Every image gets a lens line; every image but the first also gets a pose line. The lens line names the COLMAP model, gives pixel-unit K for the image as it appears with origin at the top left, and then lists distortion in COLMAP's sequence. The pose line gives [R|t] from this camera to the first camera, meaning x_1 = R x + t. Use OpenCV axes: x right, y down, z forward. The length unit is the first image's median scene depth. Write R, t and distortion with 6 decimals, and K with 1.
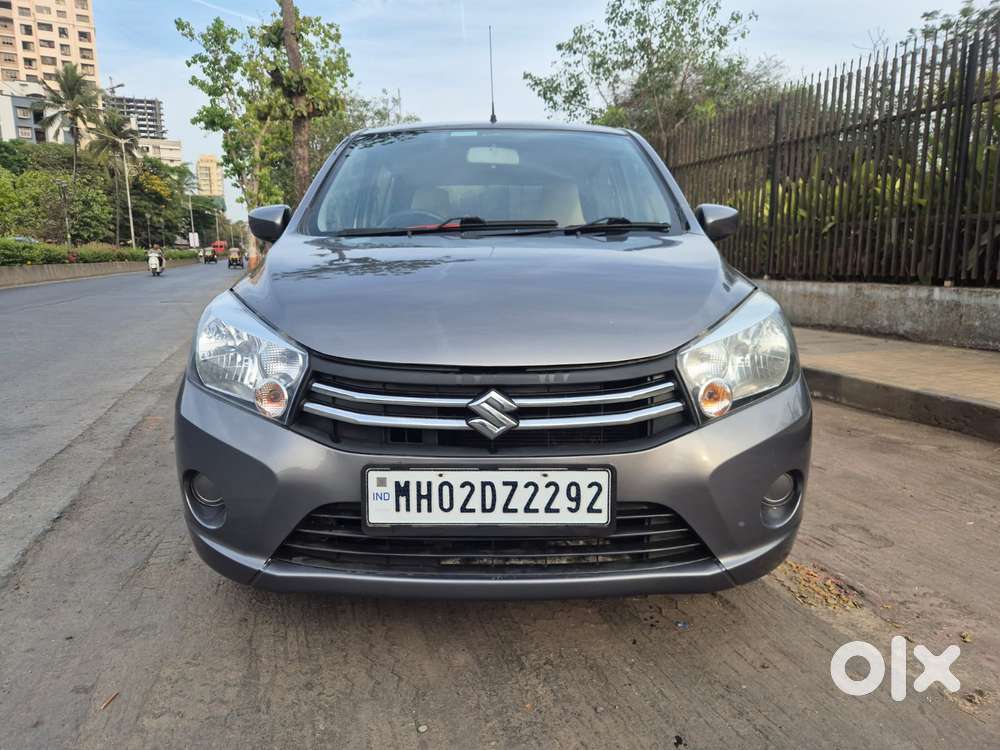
lens RADIAL K [[686.8, 0, 500.0], [0, 686.8, 375.0], [0, 0, 1]] dist [0.045345, -0.041545]
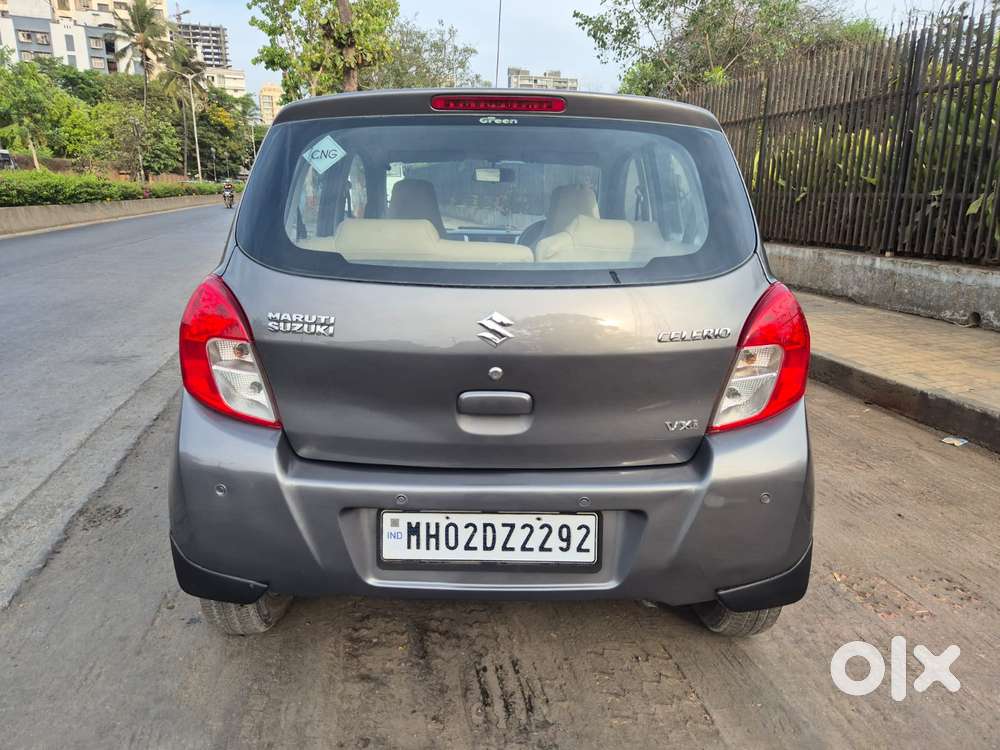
lens RADIAL K [[681.7, 0, 500.9], [0, 681.7, 368.8], [0, 0, 1]] dist [0.061274, -0.055865]
pose [[0.996500, 0.033910, -0.076408, 0.135816], [-0.027228, 0.995848, 0.086867, -0.033242], [0.079037, -0.084482, 0.993285, -0.254236]]
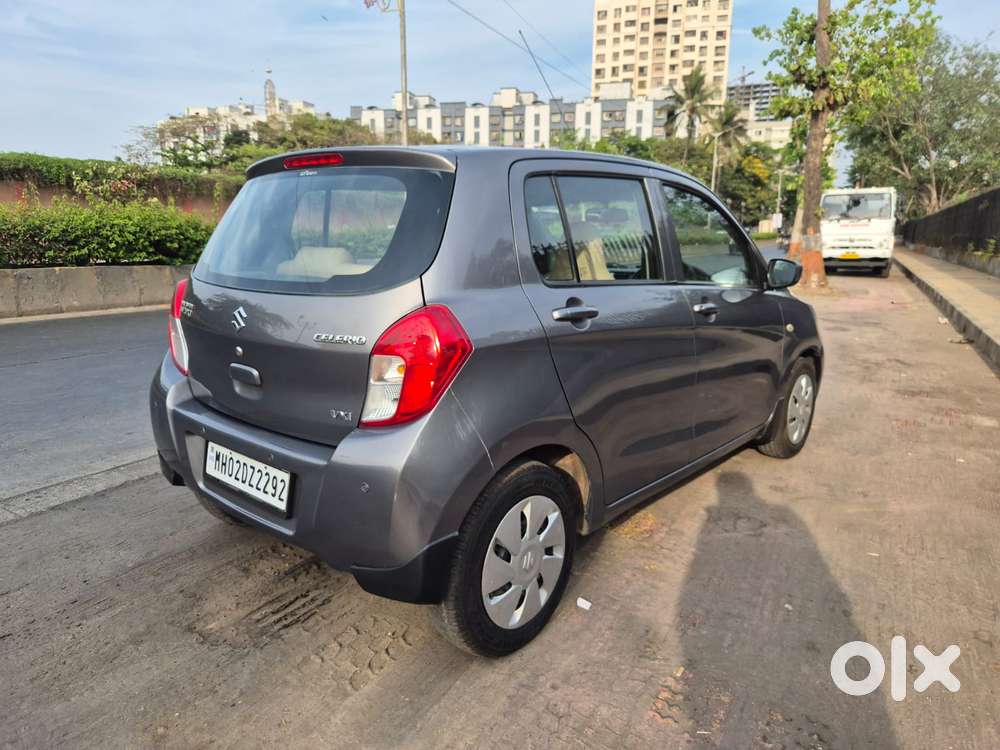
lens RADIAL K [[686.8, 0, 500.0], [0, 686.8, 375.0], [0, 0, 1]] dist [0.045345, -0.041545]
pose [[0.687983, 0.149827, -0.710093, 0.578003], [-0.127171, 0.988206, 0.085298, -0.049725], [0.714498, 0.031620, 0.698923, -0.122177]]
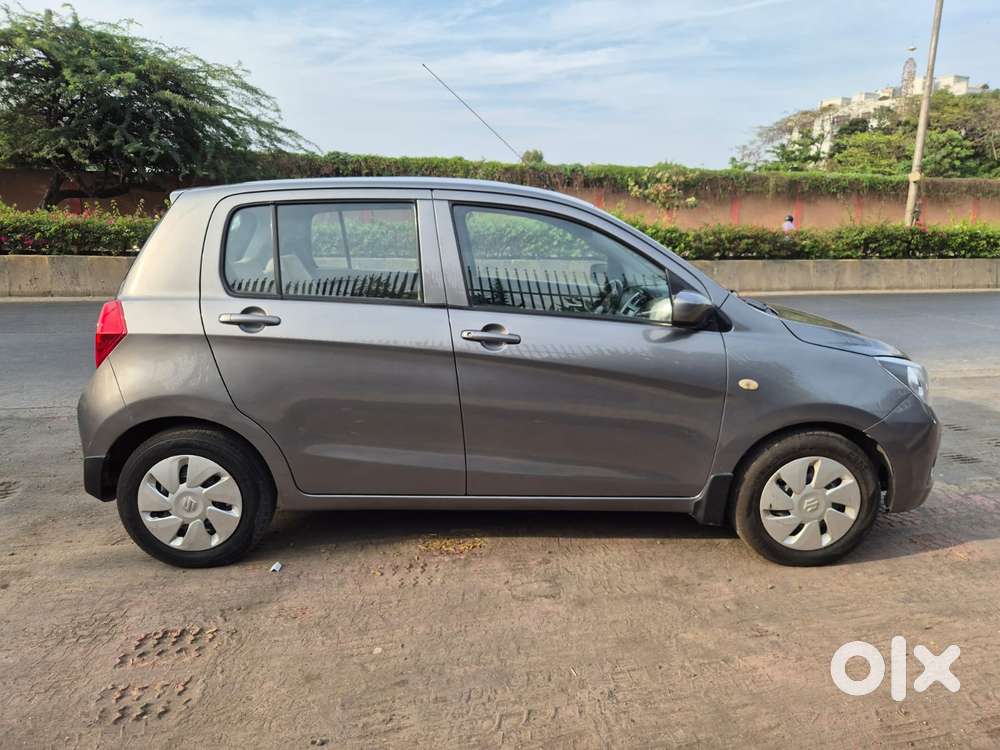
lens RADIAL K [[681.7, 0, 500.9], [0, 681.7, 368.8], [0, 0, 1]] dist [0.061274, -0.055865]
pose [[-0.076312, 0.207827, -0.975184, 0.835283], [-0.174022, 0.960249, 0.218262, -0.186569], [0.981780, 0.186360, -0.037112, 0.507660]]
